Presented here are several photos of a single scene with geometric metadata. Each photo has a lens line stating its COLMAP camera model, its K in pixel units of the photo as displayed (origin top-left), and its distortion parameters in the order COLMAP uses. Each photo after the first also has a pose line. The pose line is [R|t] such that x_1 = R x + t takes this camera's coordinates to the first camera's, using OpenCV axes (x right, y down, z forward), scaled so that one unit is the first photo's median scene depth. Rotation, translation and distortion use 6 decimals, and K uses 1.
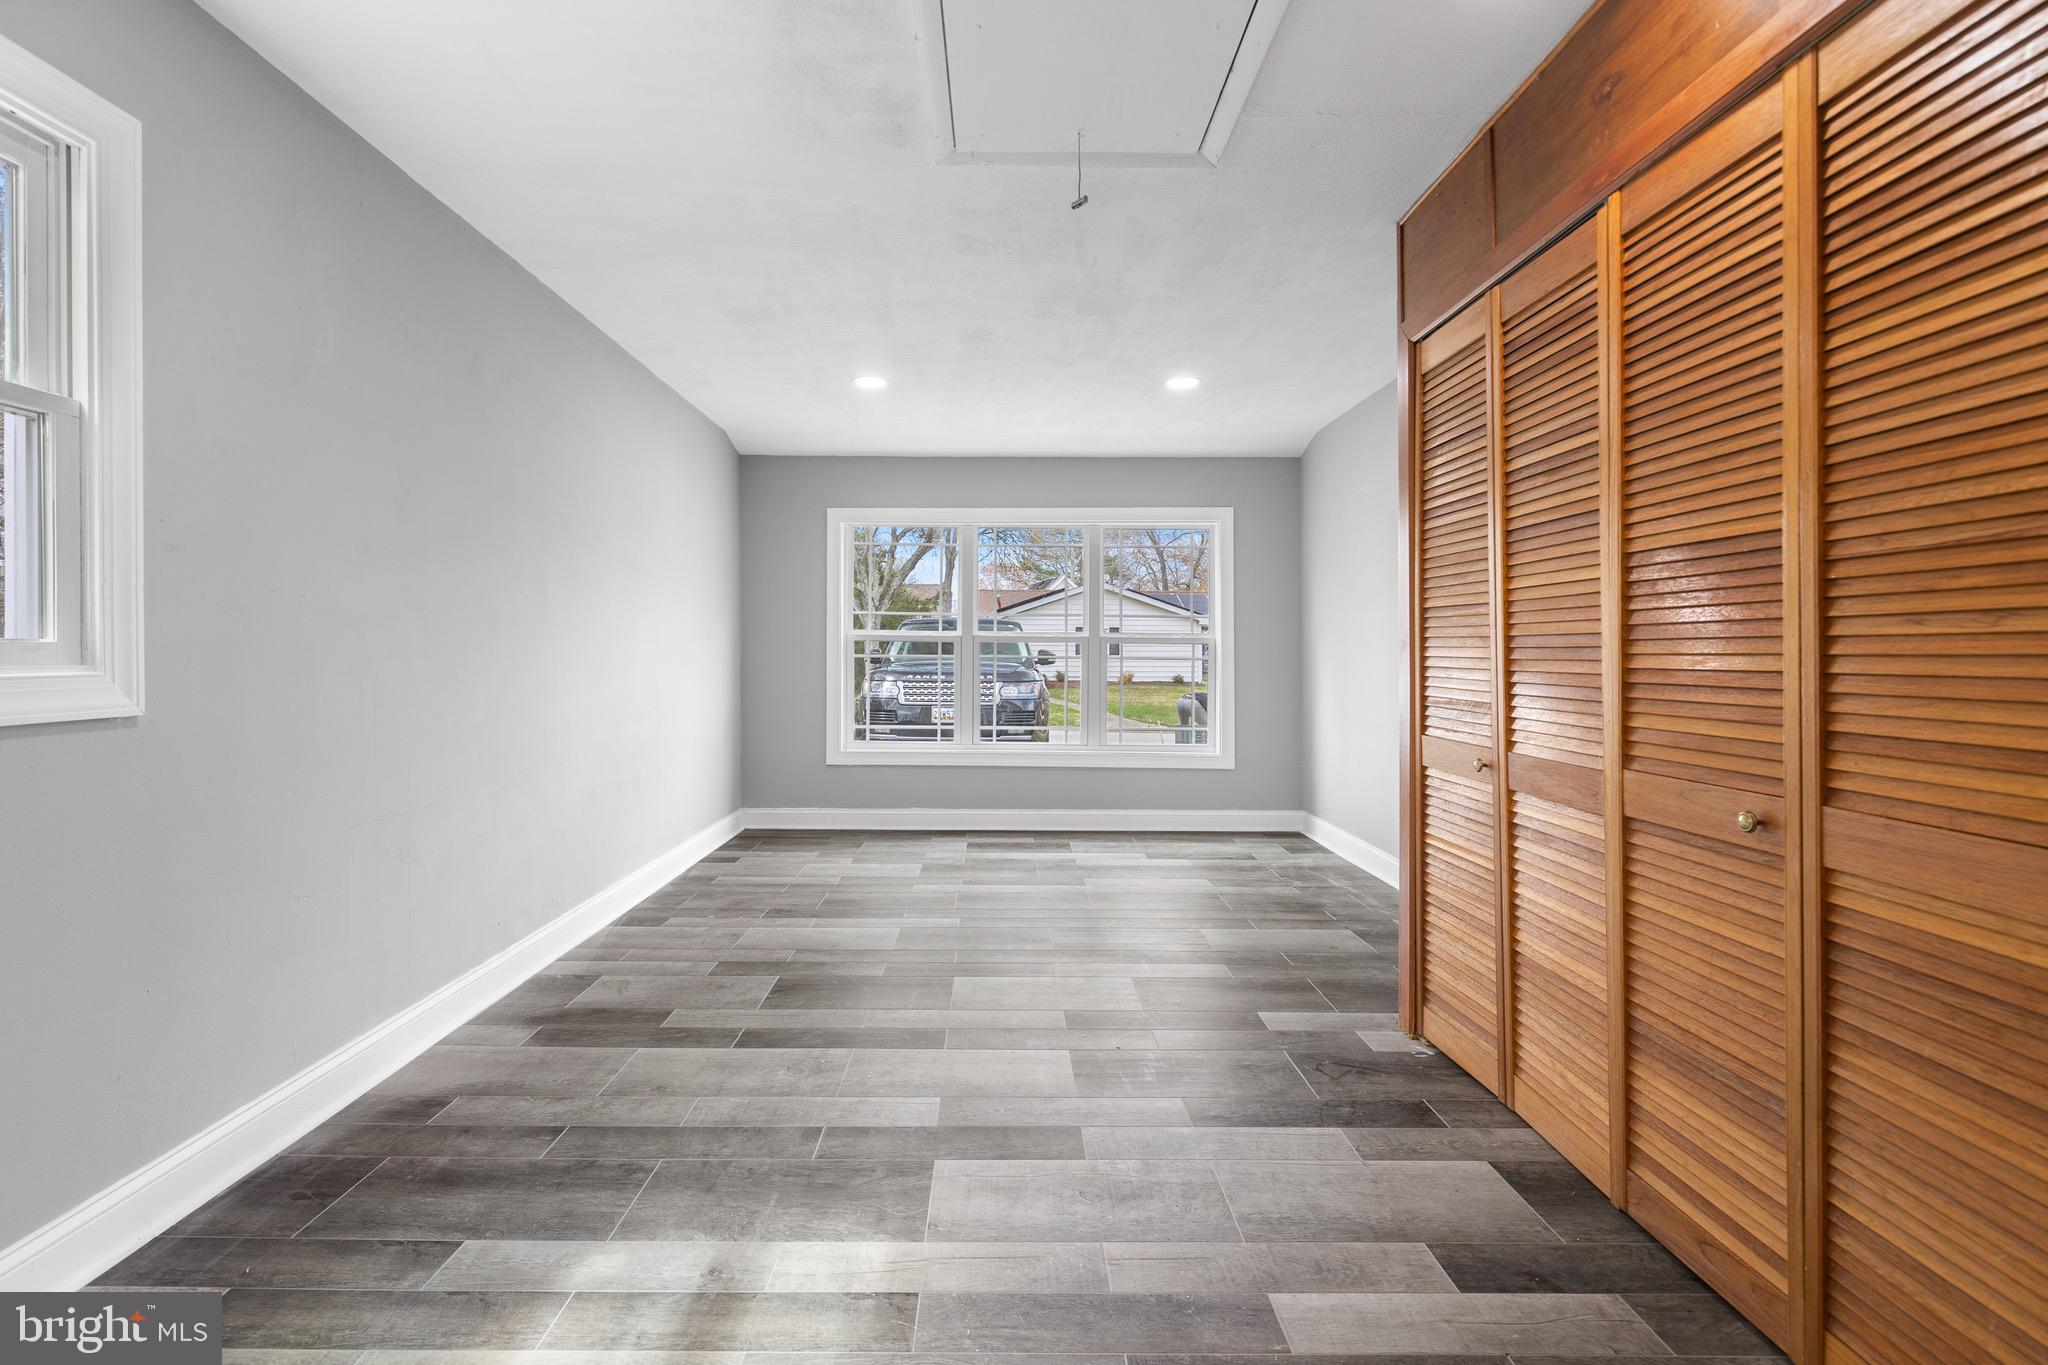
lens RADIAL K [[974.6, 0, 1016.2], [0, 974.6, 662.9], [0, 0, 1]] dist [0.004737, 0.000523]
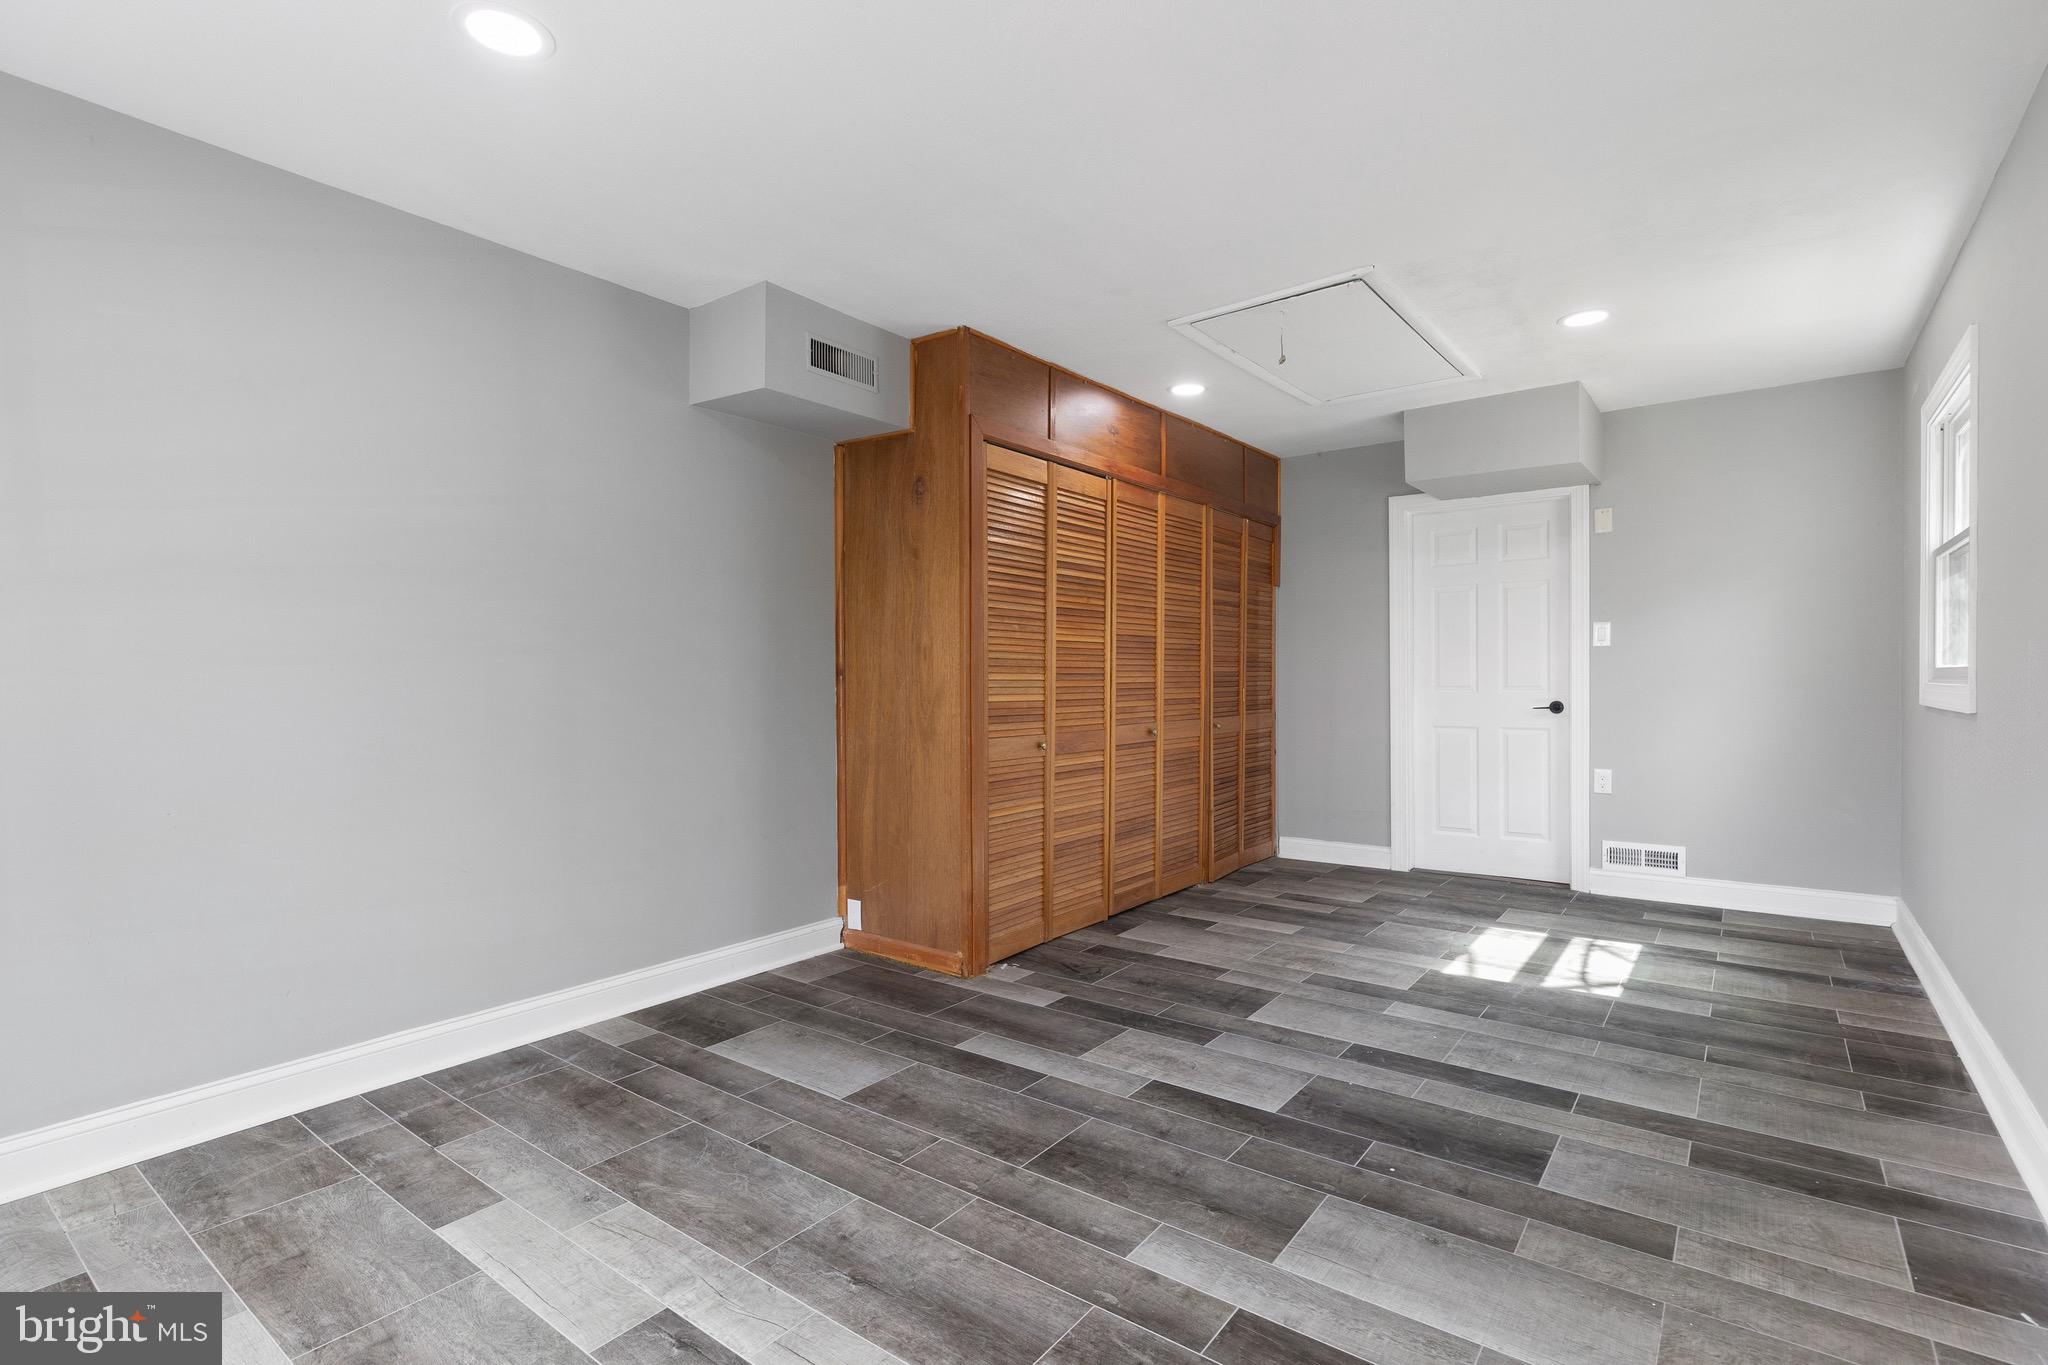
lens RADIAL K [[974.6, 0, 1017.9], [0, 974.6, 677.5], [0, 0, 1]] dist [0.004737, 0.000523]
pose [[-0.783426, 0.001423, 0.621483, -0.526253], [0.009713, 0.999903, 0.009955, -0.026585], [-0.621409, 0.013835, -0.783364, 2.399789]]
